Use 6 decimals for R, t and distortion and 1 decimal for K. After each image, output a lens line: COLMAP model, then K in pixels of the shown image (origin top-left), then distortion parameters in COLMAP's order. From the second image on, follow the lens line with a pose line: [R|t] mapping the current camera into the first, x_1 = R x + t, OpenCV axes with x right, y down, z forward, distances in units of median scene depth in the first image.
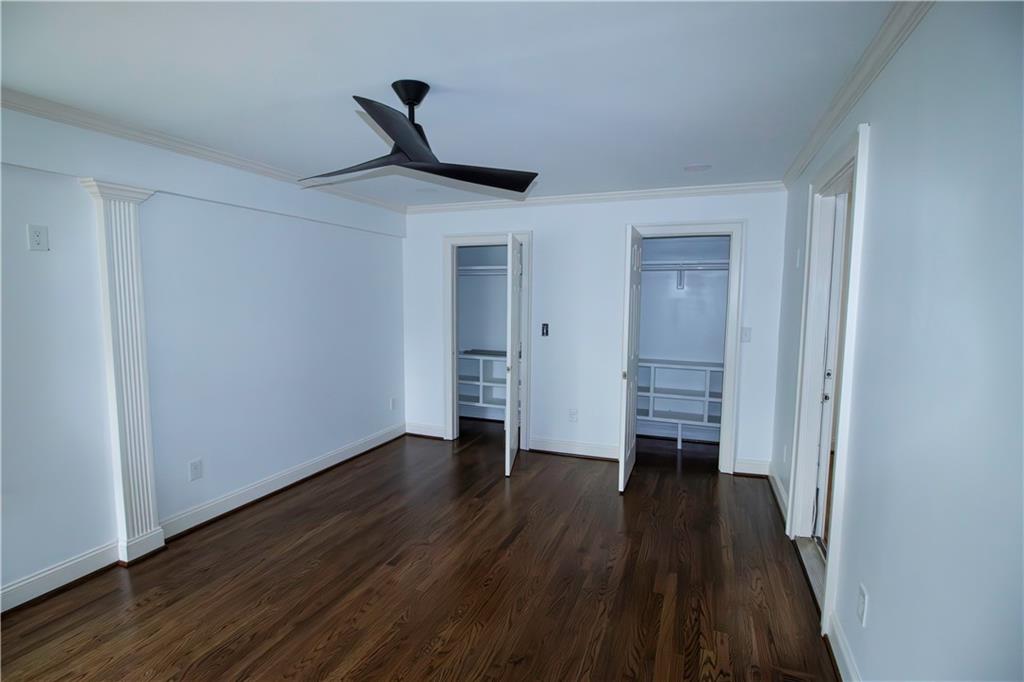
lens RADIAL K [[473.9, 0, 512.4], [0, 473.9, 340.1], [0, 0, 1]] dist [-0.001171, -0.012080]
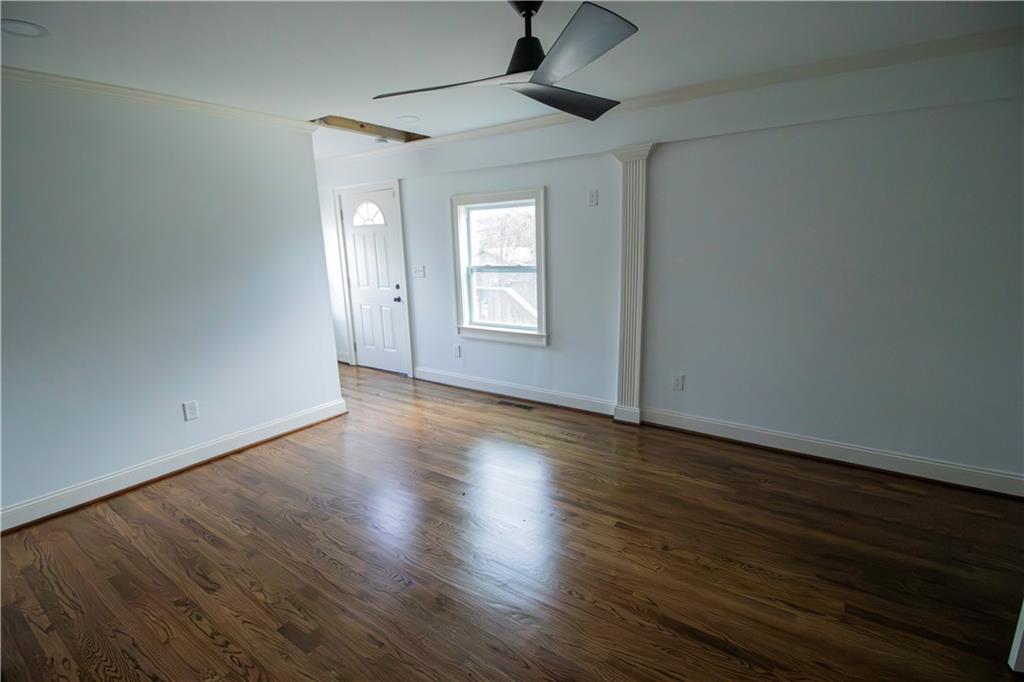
lens RADIAL K [[473.9, 0, 512.5], [0, 473.9, 341.6], [0, 0, 1]] dist [-0.001171, -0.012080]
pose [[-0.221065, 0.202804, -0.953940, 0.557287], [-0.065633, 0.972828, 0.222030, -0.063880], [0.973048, 0.111693, -0.201748, 0.869761]]
